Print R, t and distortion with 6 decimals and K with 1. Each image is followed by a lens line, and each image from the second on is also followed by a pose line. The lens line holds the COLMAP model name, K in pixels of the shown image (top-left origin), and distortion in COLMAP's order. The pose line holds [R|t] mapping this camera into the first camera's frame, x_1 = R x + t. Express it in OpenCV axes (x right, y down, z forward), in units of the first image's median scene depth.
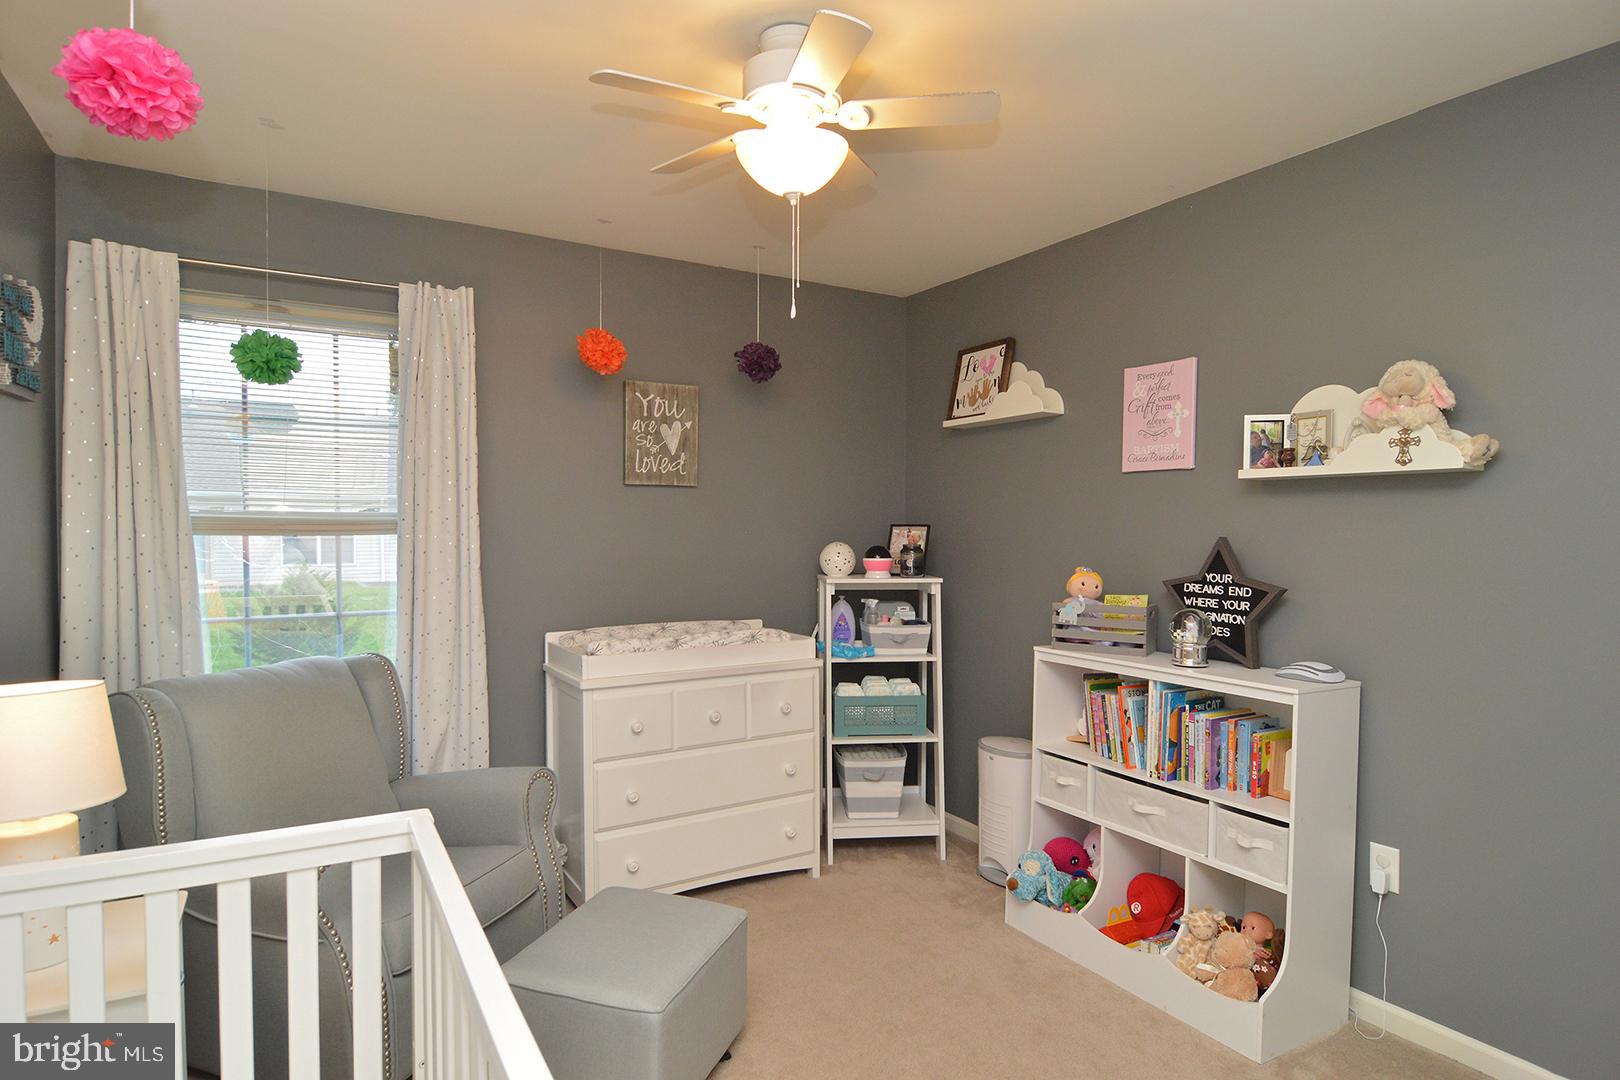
lens RADIAL K [[891.6, 0, 801.6], [0, 891.6, 547.5], [0, 0, 1]] dist [-0.003200, -0.000063]
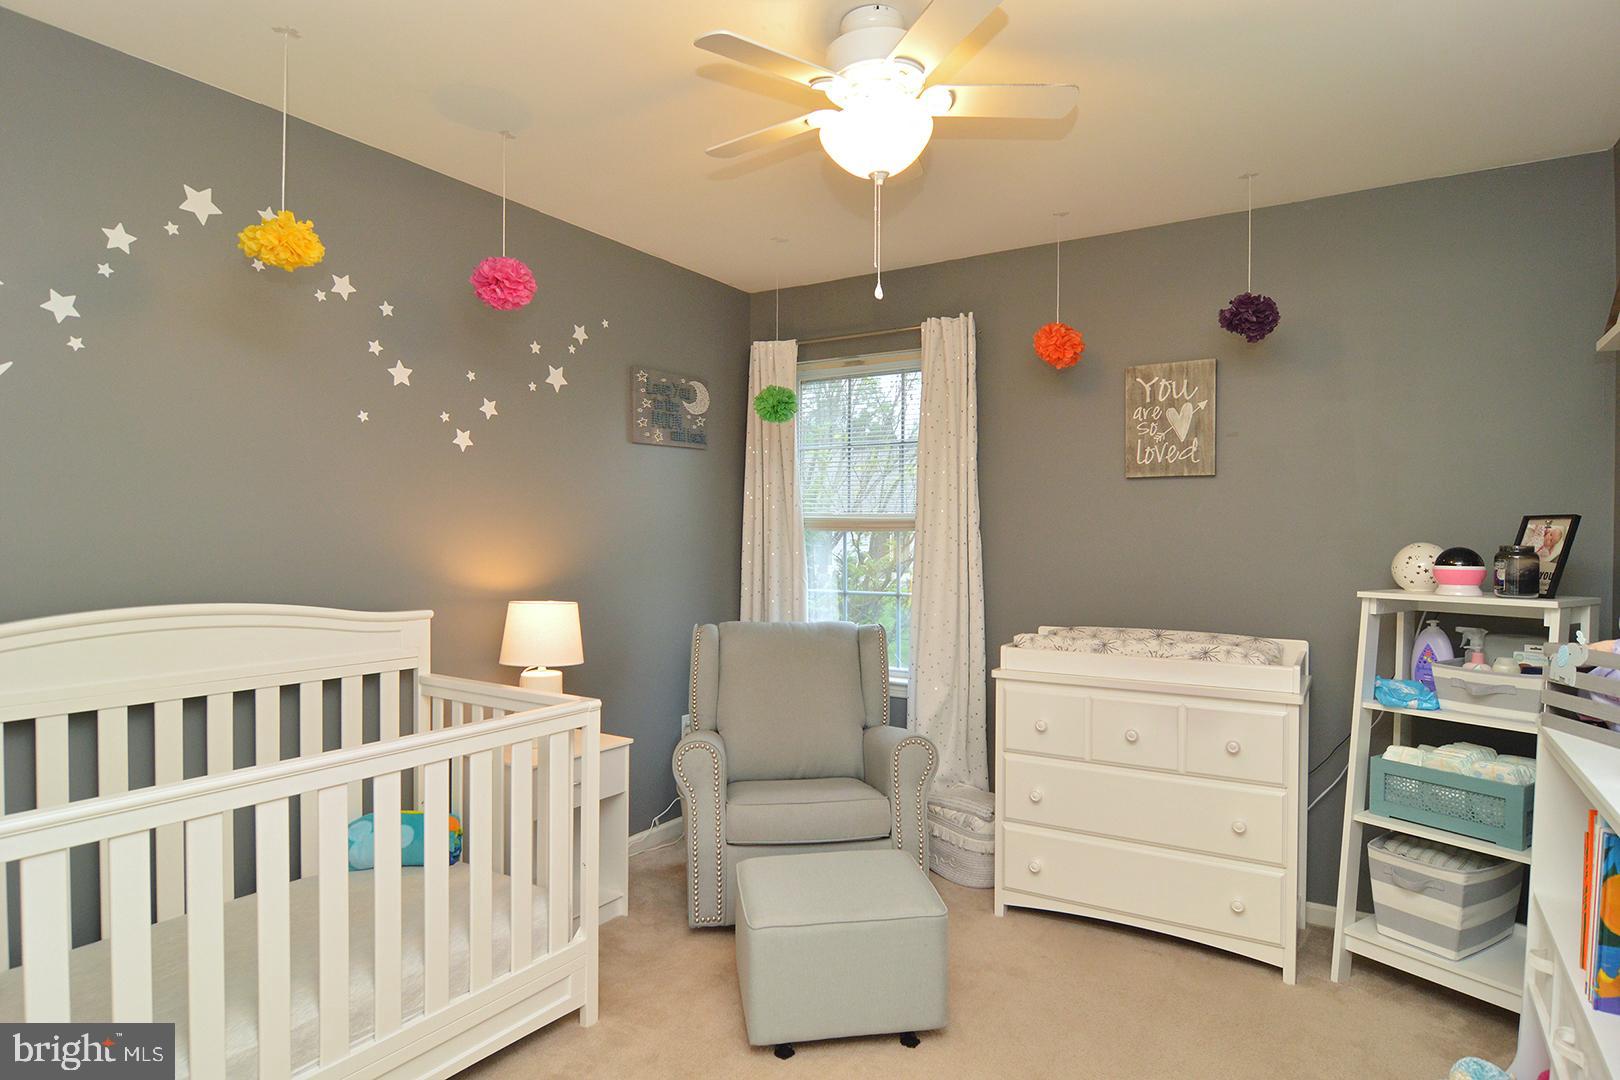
lens RADIAL K [[891.6, 0, 801.6], [0, 891.6, 540.5], [0, 0, 1]] dist [-0.003200, -0.000063]
pose [[0.454693, 0.005701, -0.890630, 0.476547], [-0.024763, 0.999674, -0.006243, 0.009312], [0.890304, 0.024893, 0.454686, 0.266920]]
